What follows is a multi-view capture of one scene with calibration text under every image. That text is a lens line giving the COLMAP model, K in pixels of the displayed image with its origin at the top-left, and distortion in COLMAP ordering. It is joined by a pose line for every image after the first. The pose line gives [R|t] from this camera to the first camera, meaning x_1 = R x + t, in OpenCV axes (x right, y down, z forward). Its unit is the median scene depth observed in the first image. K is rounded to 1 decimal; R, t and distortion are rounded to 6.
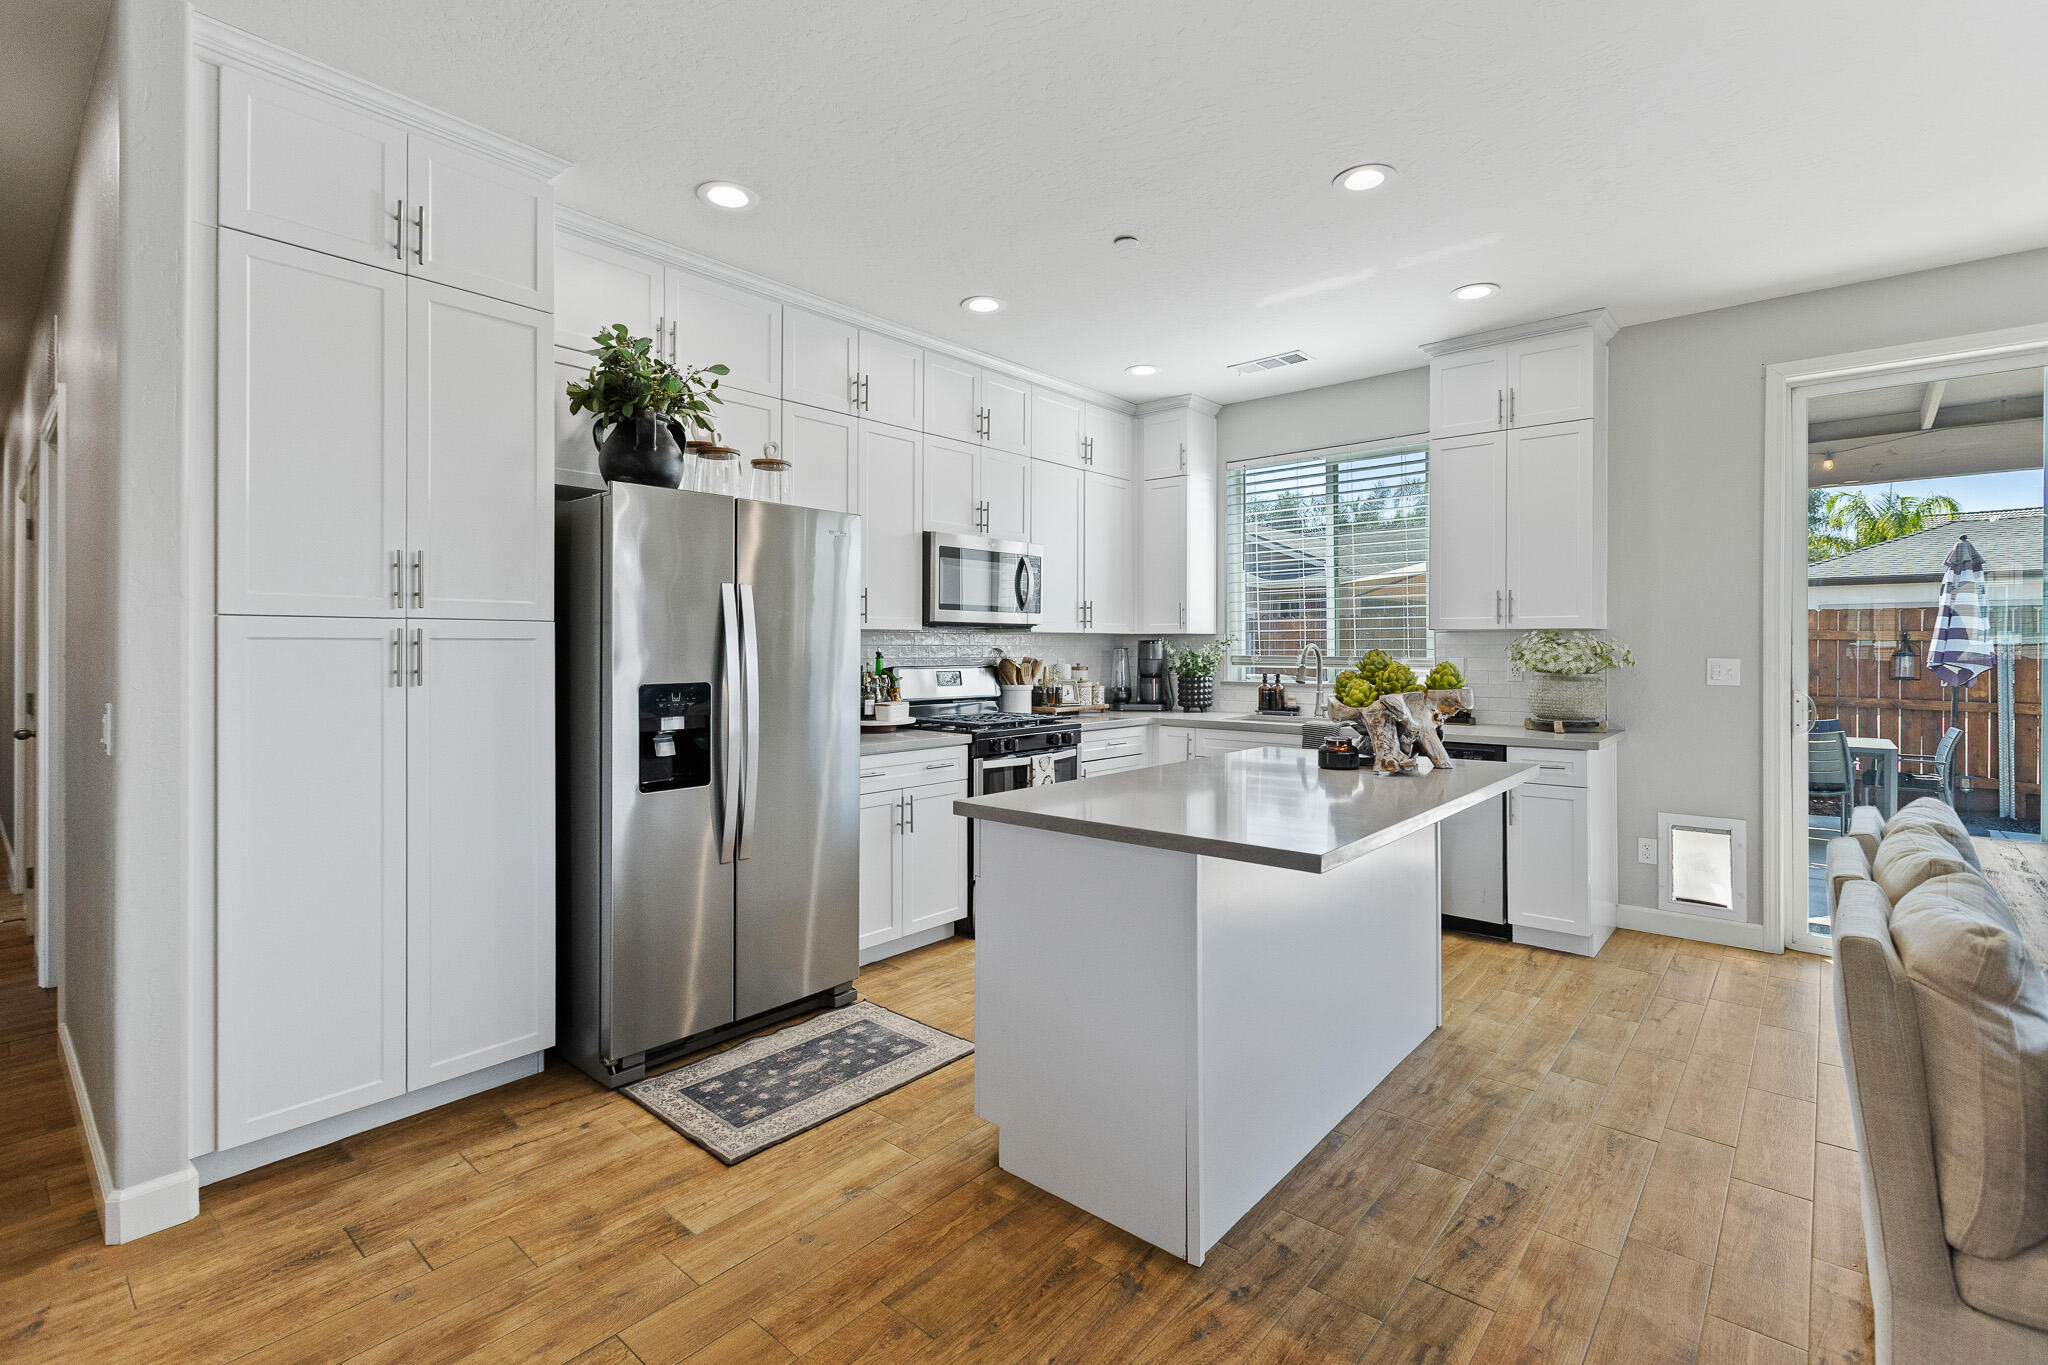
lens RADIAL K [[911.8, 0, 1023.7], [0, 911.8, 652.6], [0, 0, 1]] dist [-0.003377, -0.000007]
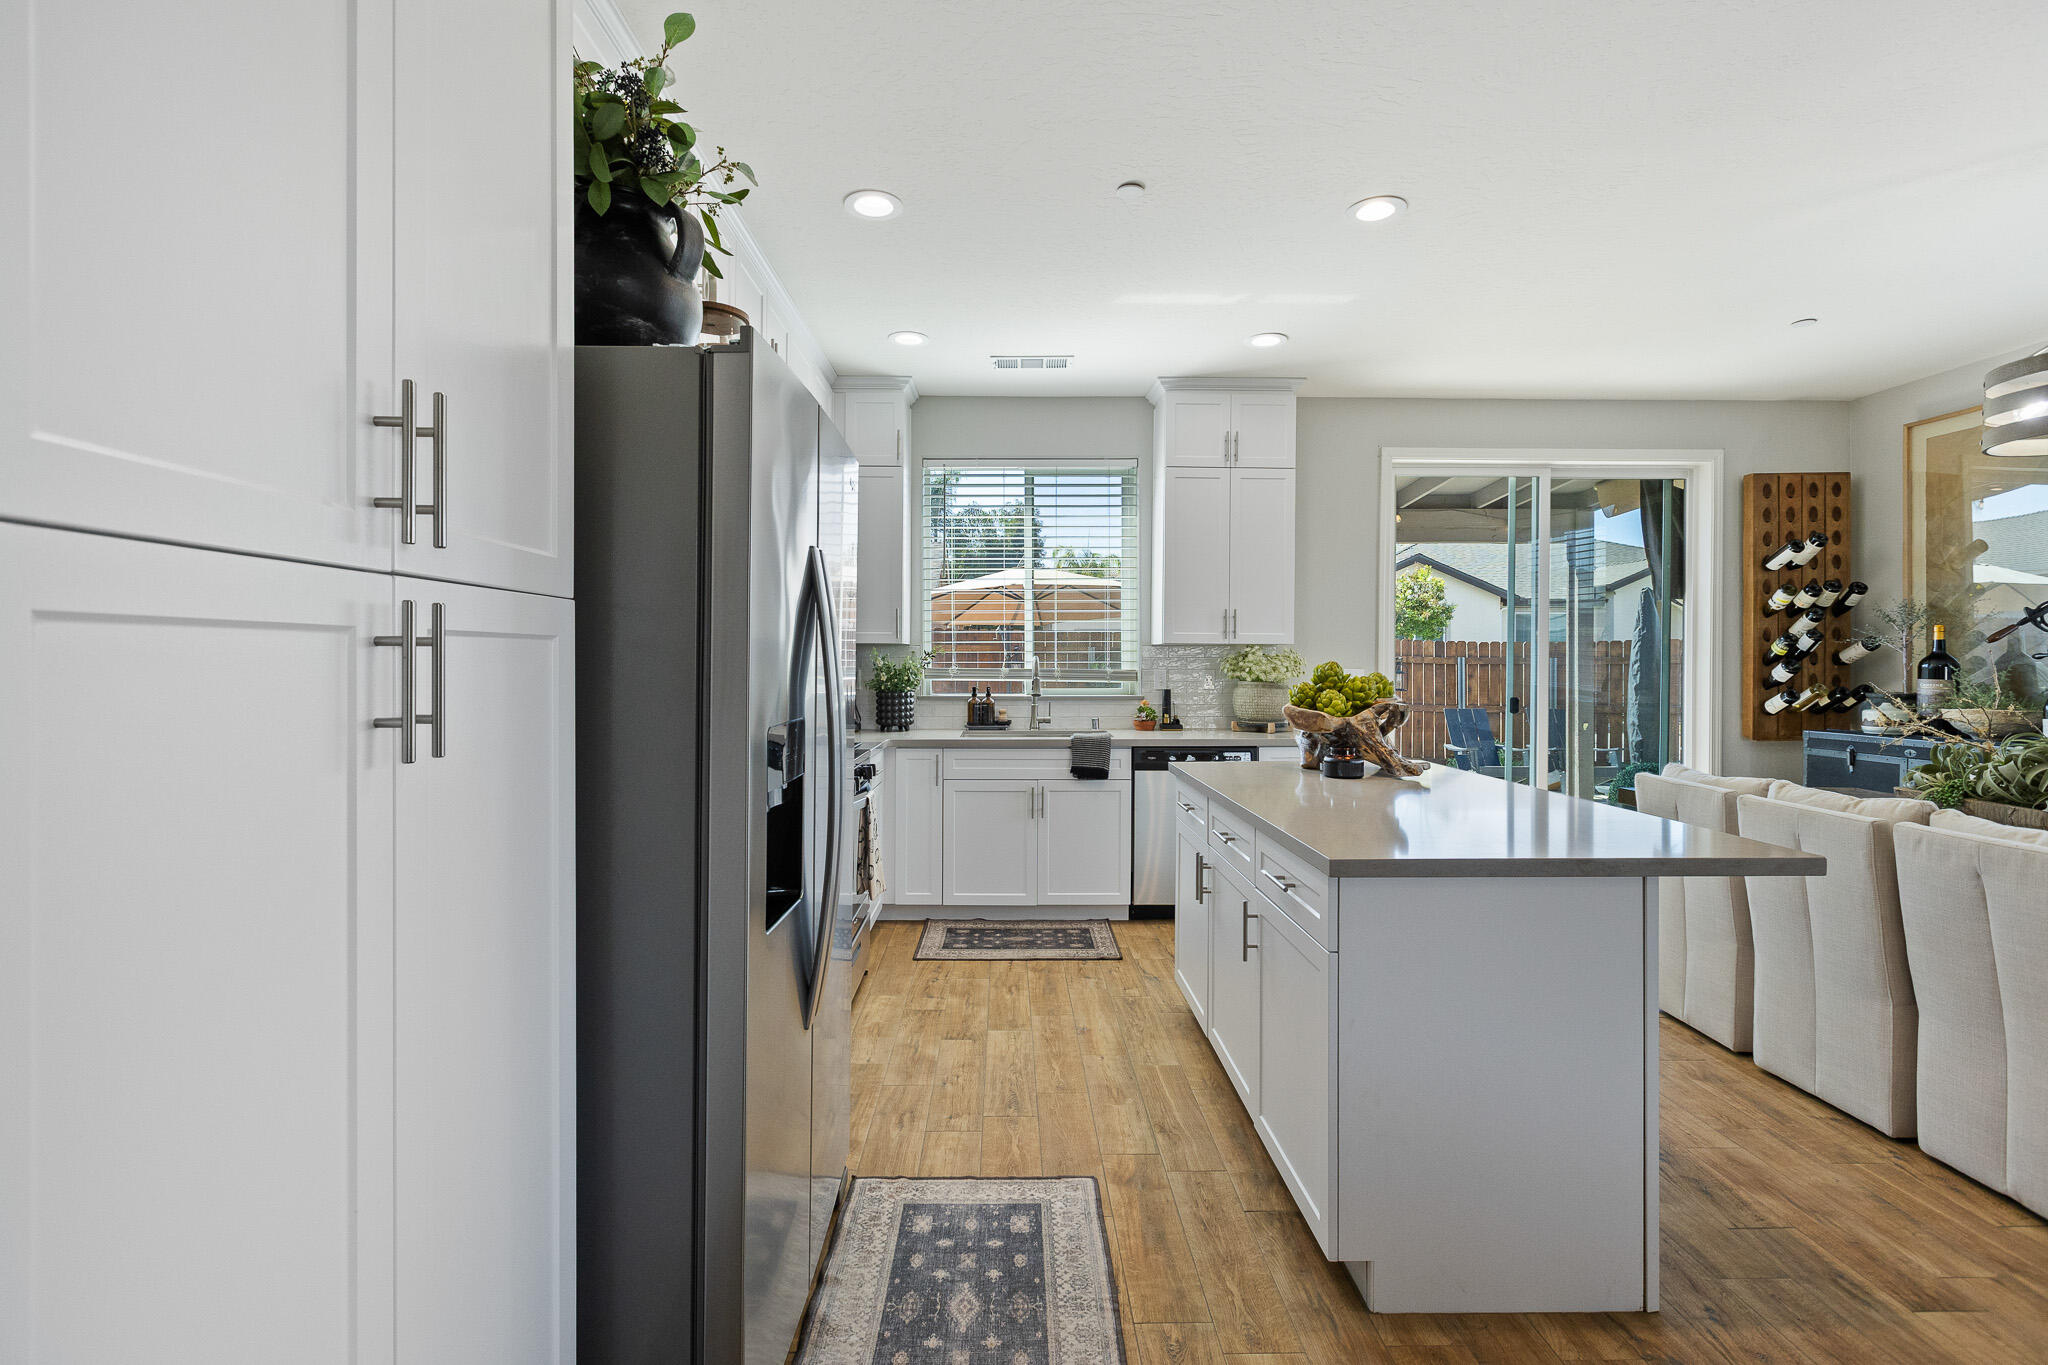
lens RADIAL K [[909.8, 0, 997.9], [0, 909.8, 670.1], [0, 0, 1]] dist [-0.000342, -0.000720]
pose [[0.752798, -0.005326, 0.658230, -0.473708], [0.001842, 0.999980, 0.005984, -0.000475], [-0.658249, -0.003293, 0.752793, 0.370868]]
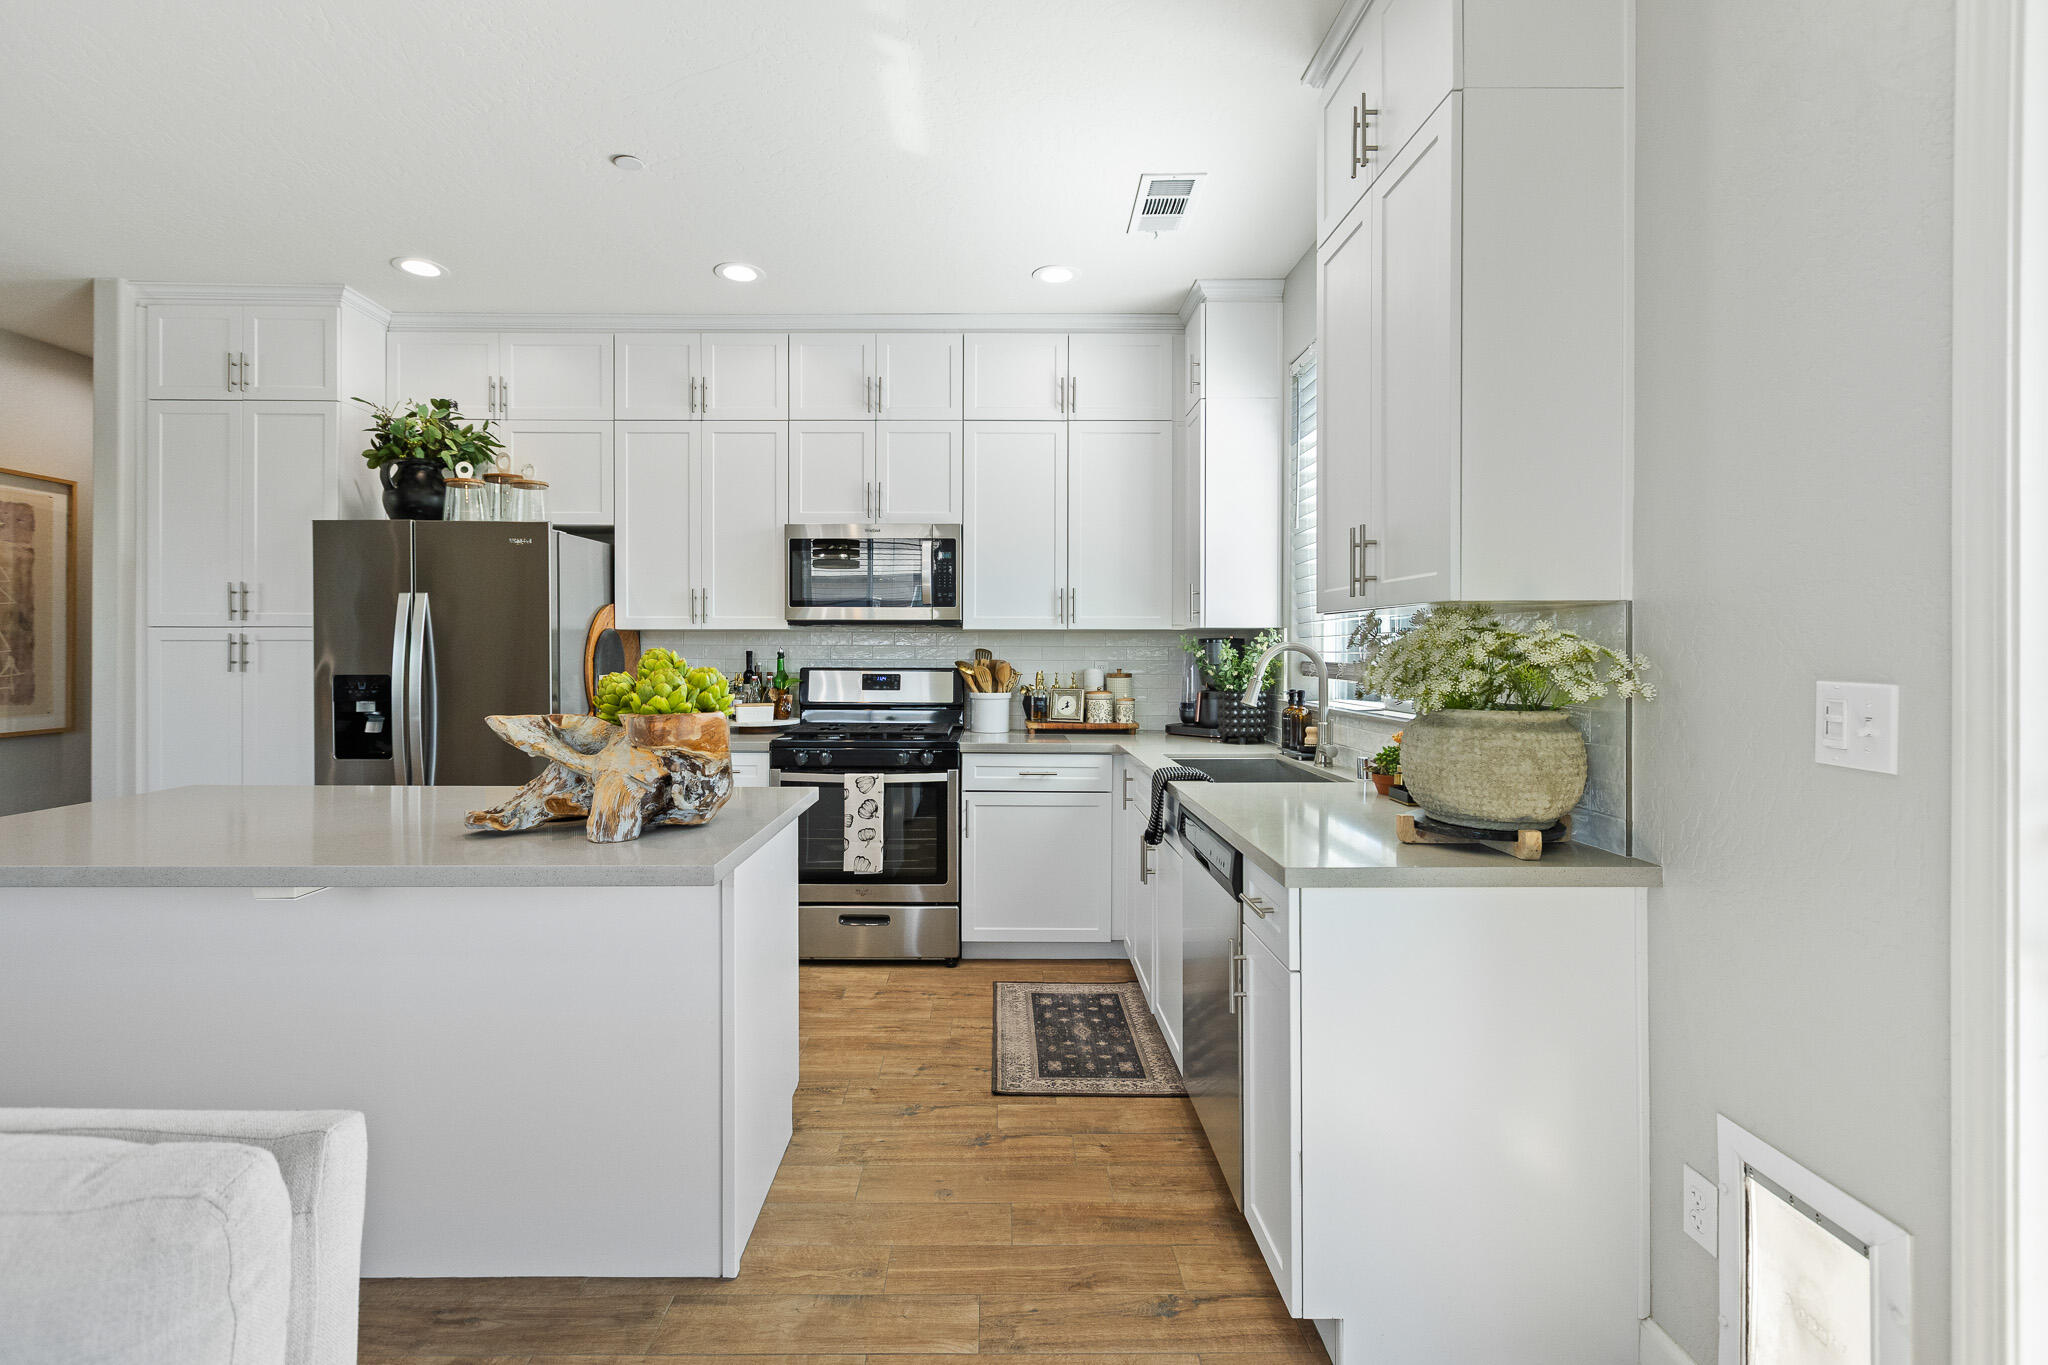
lens RADIAL K [[912.0, 0, 994.7], [0, 912.0, 658.8], [0, 0, 1]] dist [-0.000111, 0.000150]
pose [[0.666593, 0.008461, -0.745373, 0.824924], [-0.006506, 0.999964, 0.005533, -0.000757], [0.745393, 0.001161, 0.666624, 0.592443]]
